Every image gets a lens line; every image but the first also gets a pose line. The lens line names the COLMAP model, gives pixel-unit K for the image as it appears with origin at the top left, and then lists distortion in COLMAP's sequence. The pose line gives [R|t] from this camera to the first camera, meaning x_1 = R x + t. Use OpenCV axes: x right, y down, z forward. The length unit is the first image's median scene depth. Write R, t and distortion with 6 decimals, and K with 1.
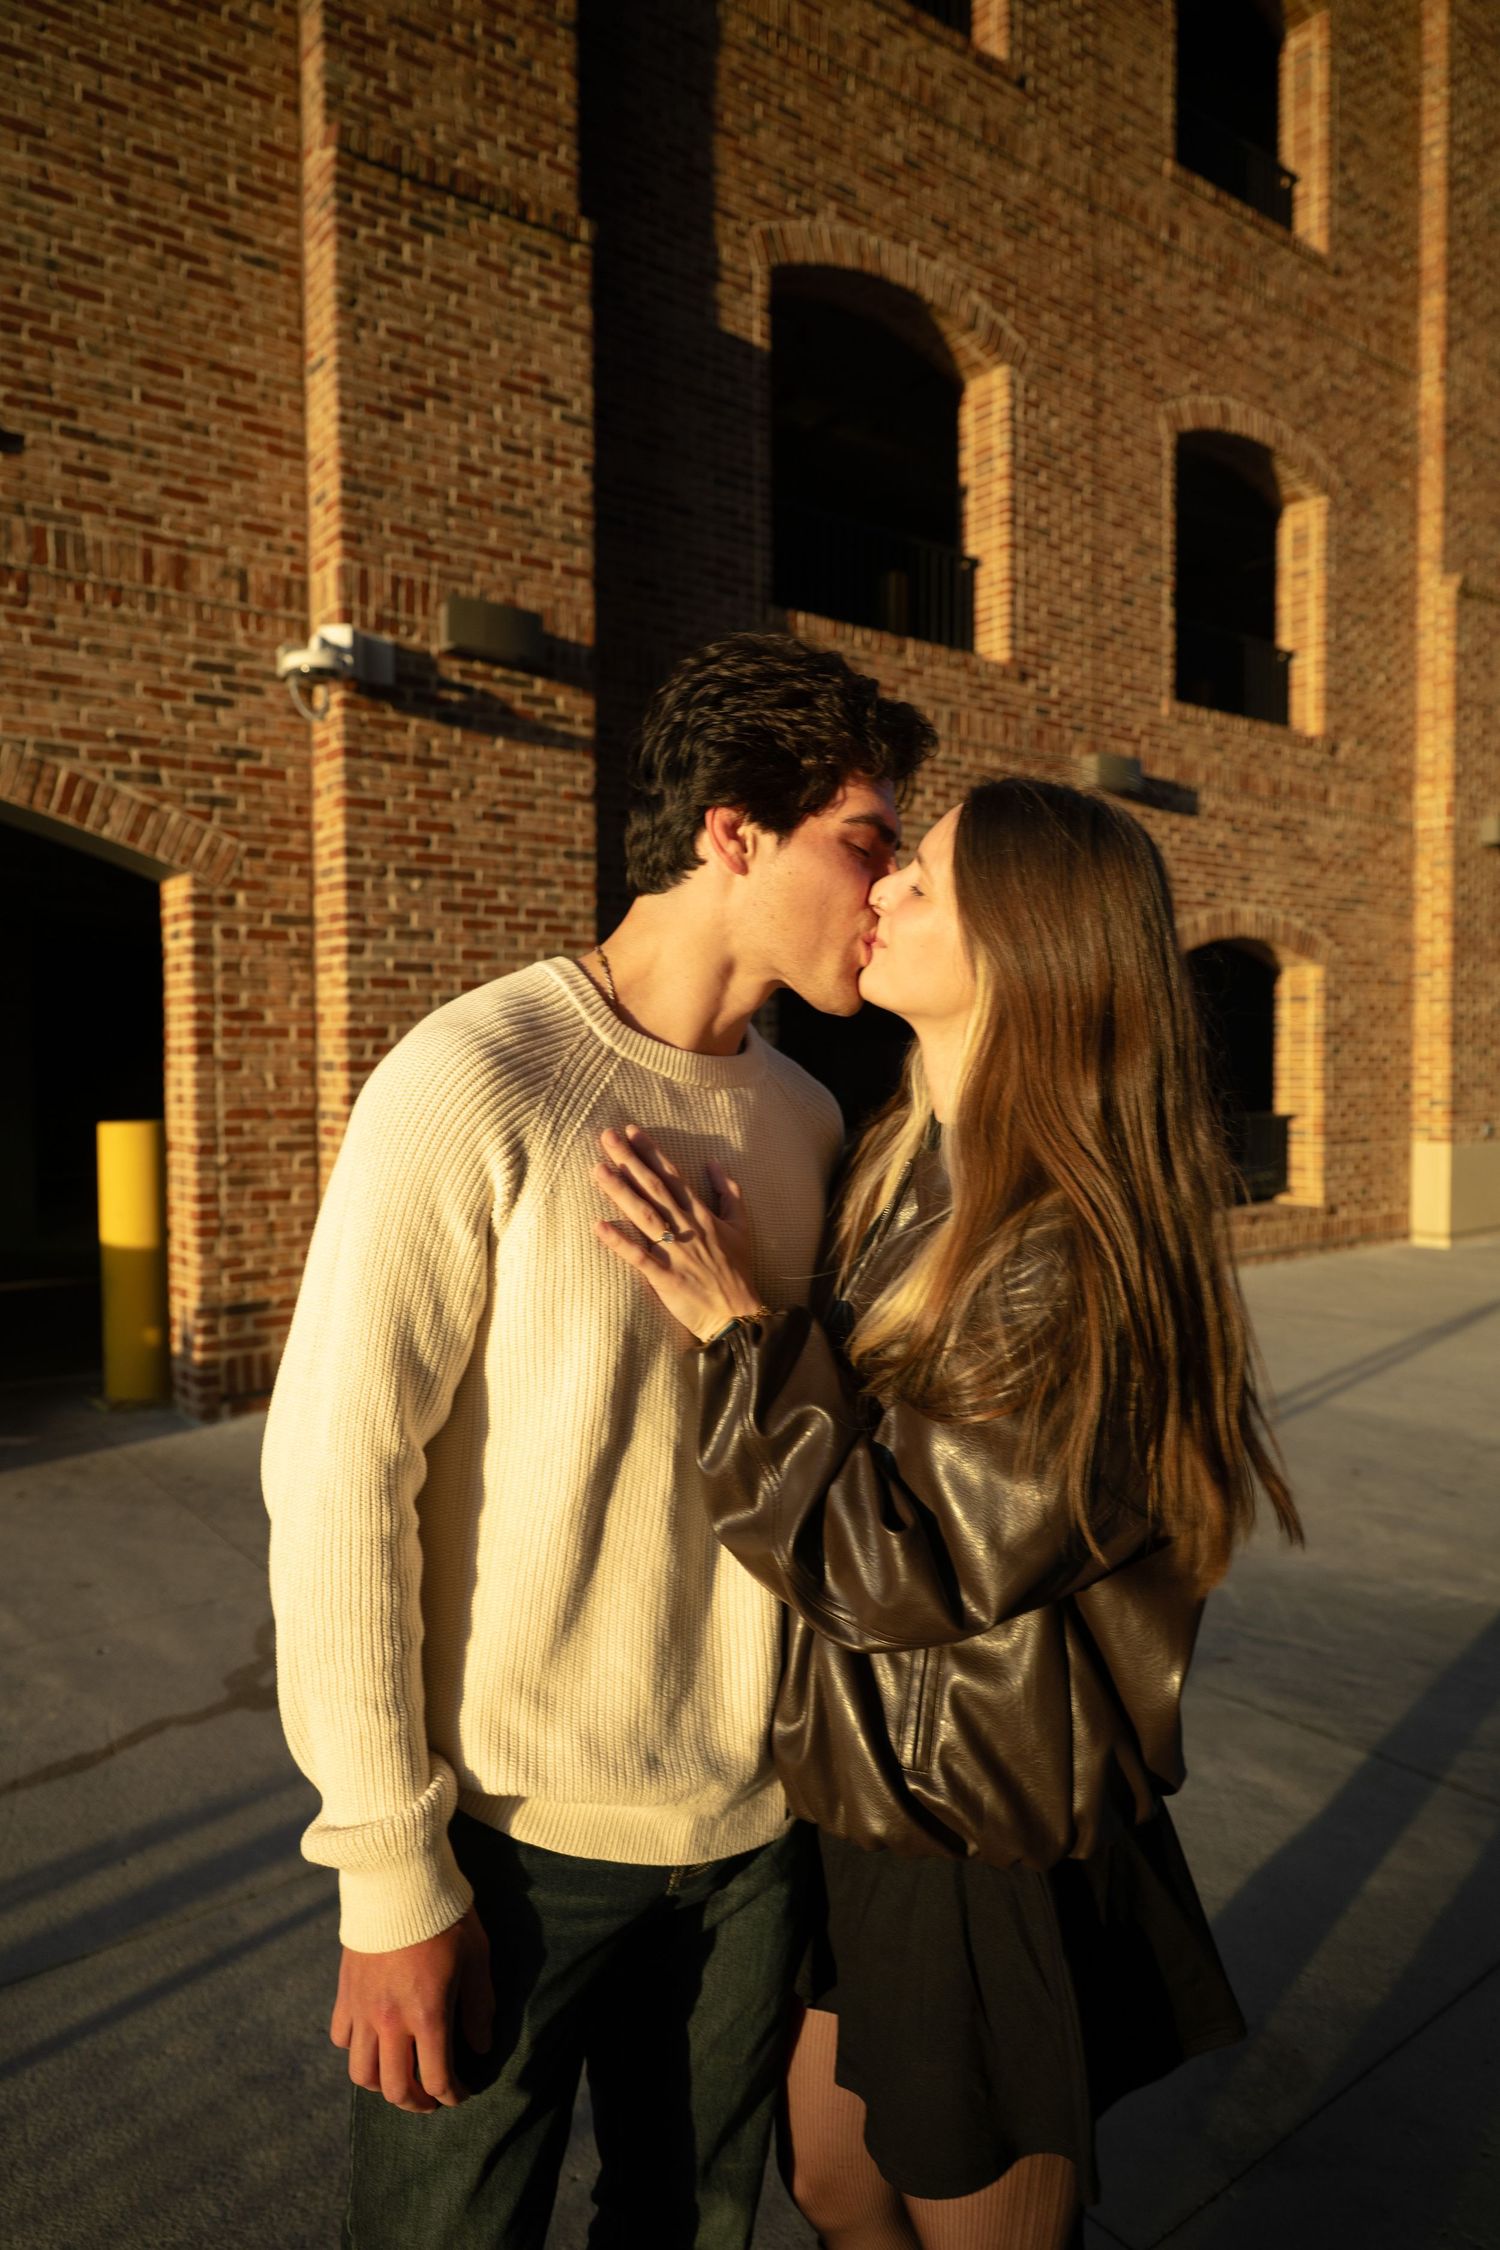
lens RADIAL K [[1440.7, 0, 750.0], [0, 1440.7, 1125.0], [0, 0, 1]] dist [-0.001844, 0.002598]
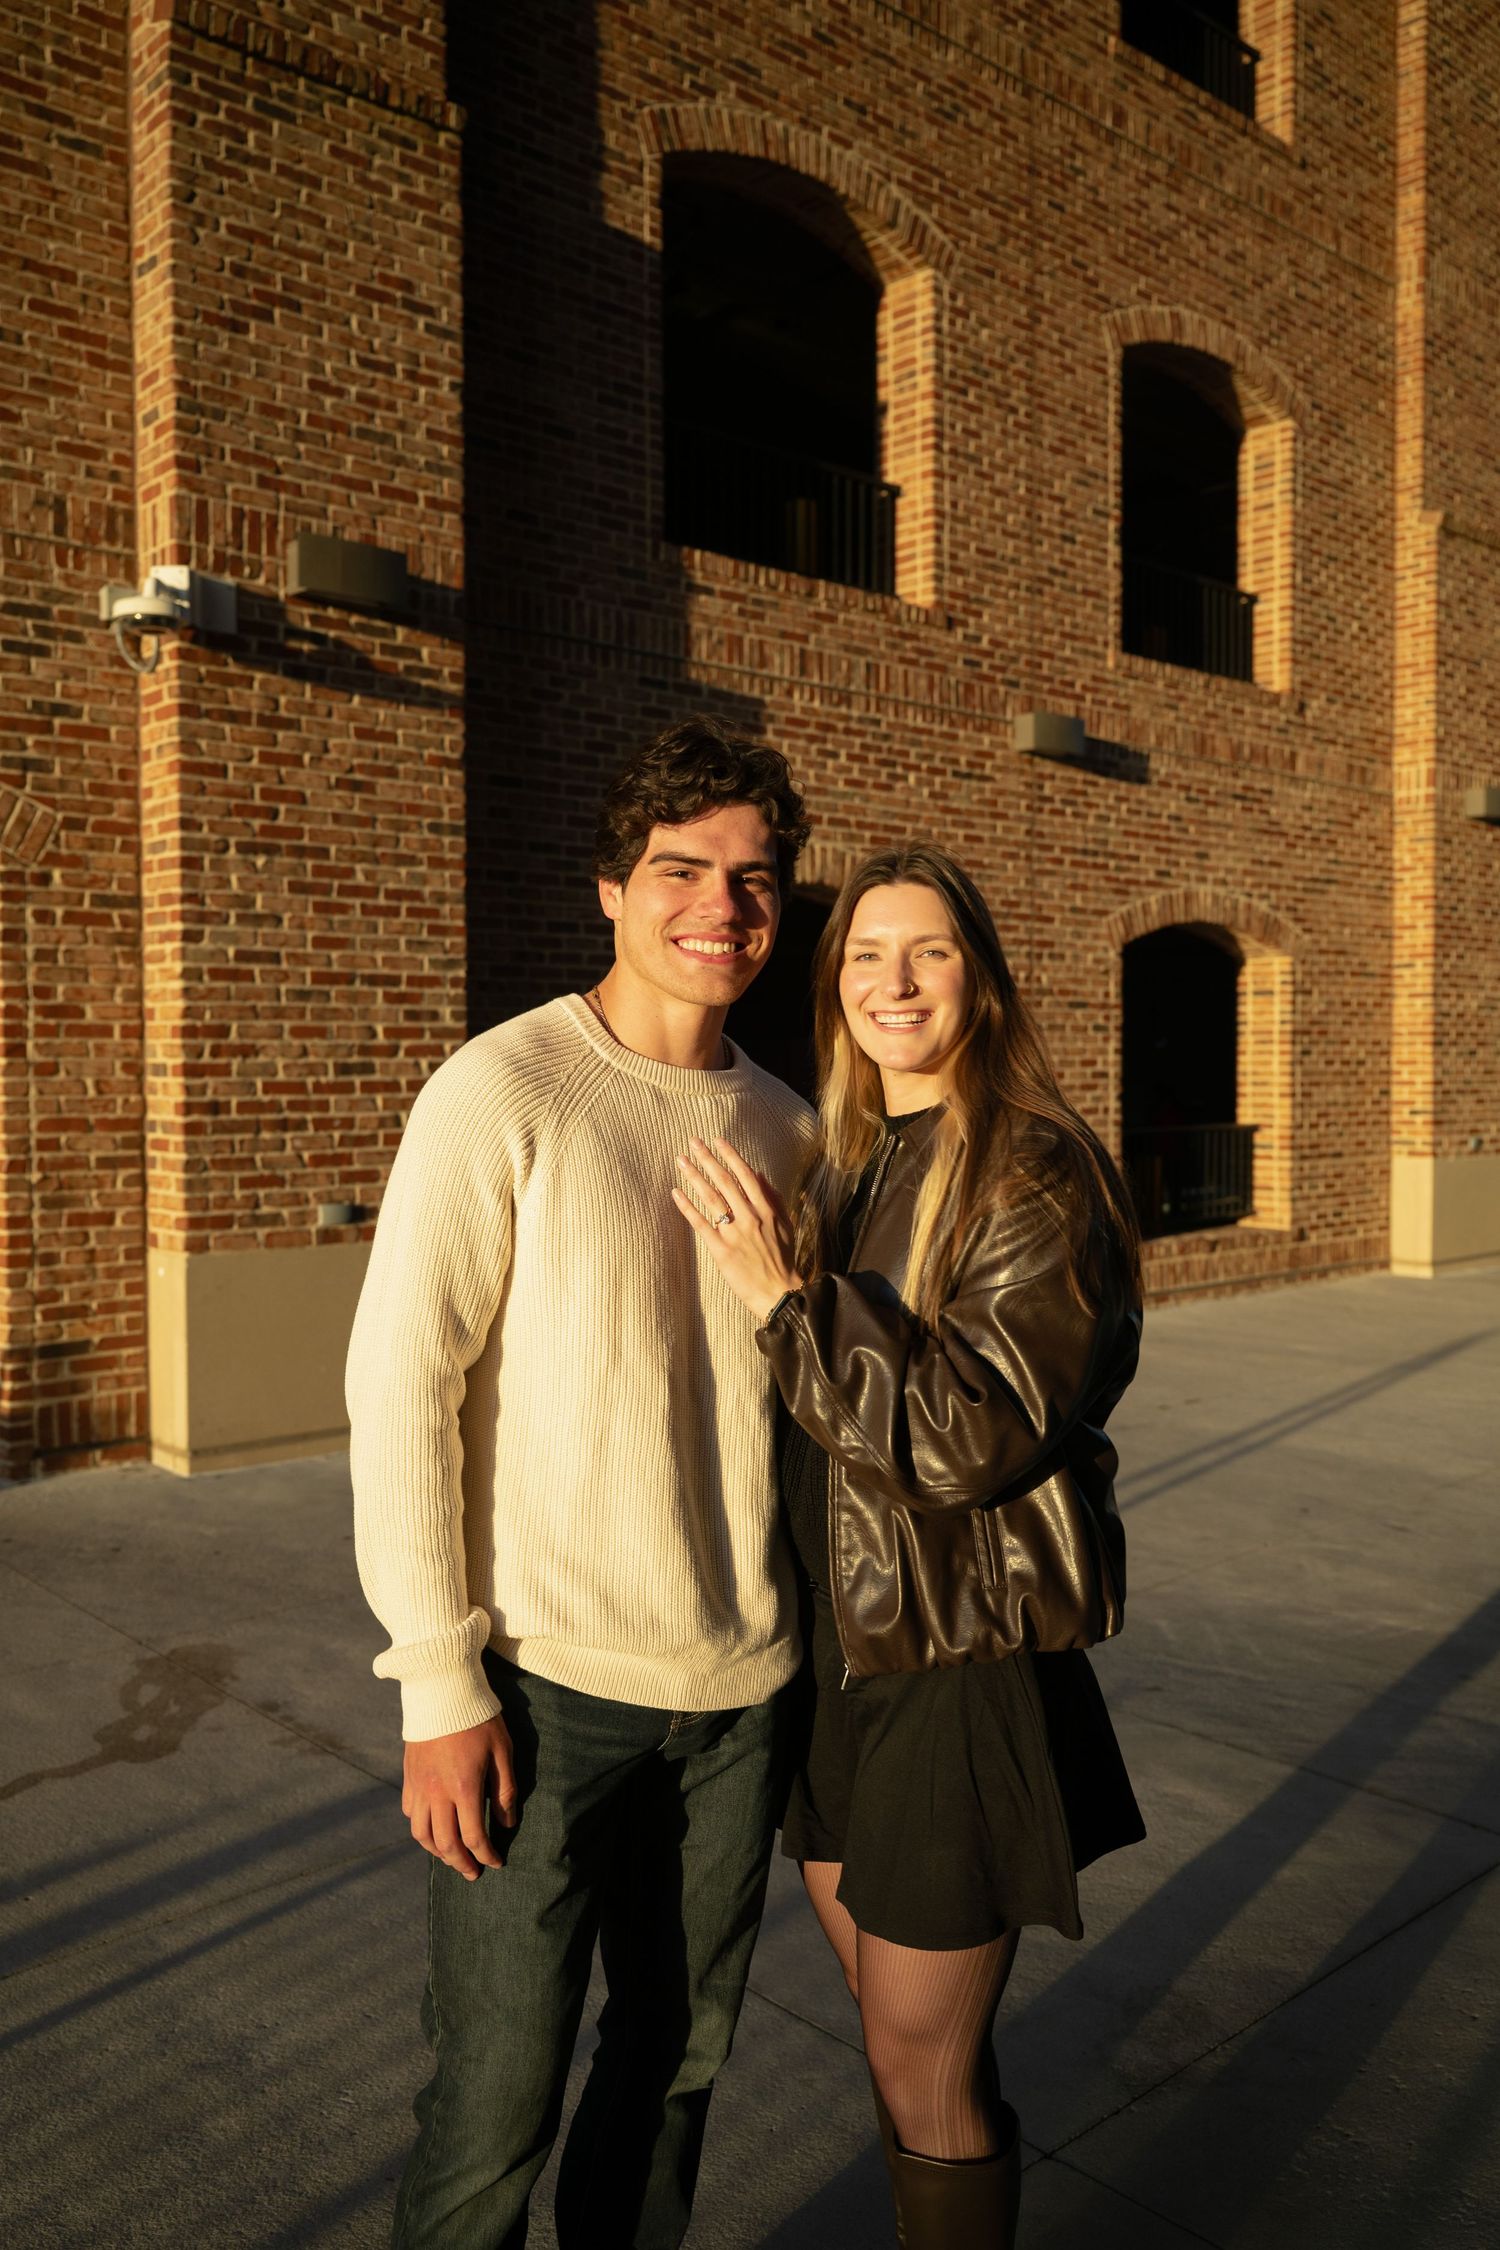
lens RADIAL K [[1917.9, 0, 750.0], [0, 1917.9, 1125.0], [0, 0, 1]] dist [0.009329, -0.003580]
pose [[0.996831, -0.000581, 0.079553, -0.026186], [0.001293, 0.999960, -0.008898, 0.002857], [-0.079544, 0.008973, 0.996791, -0.161965]]
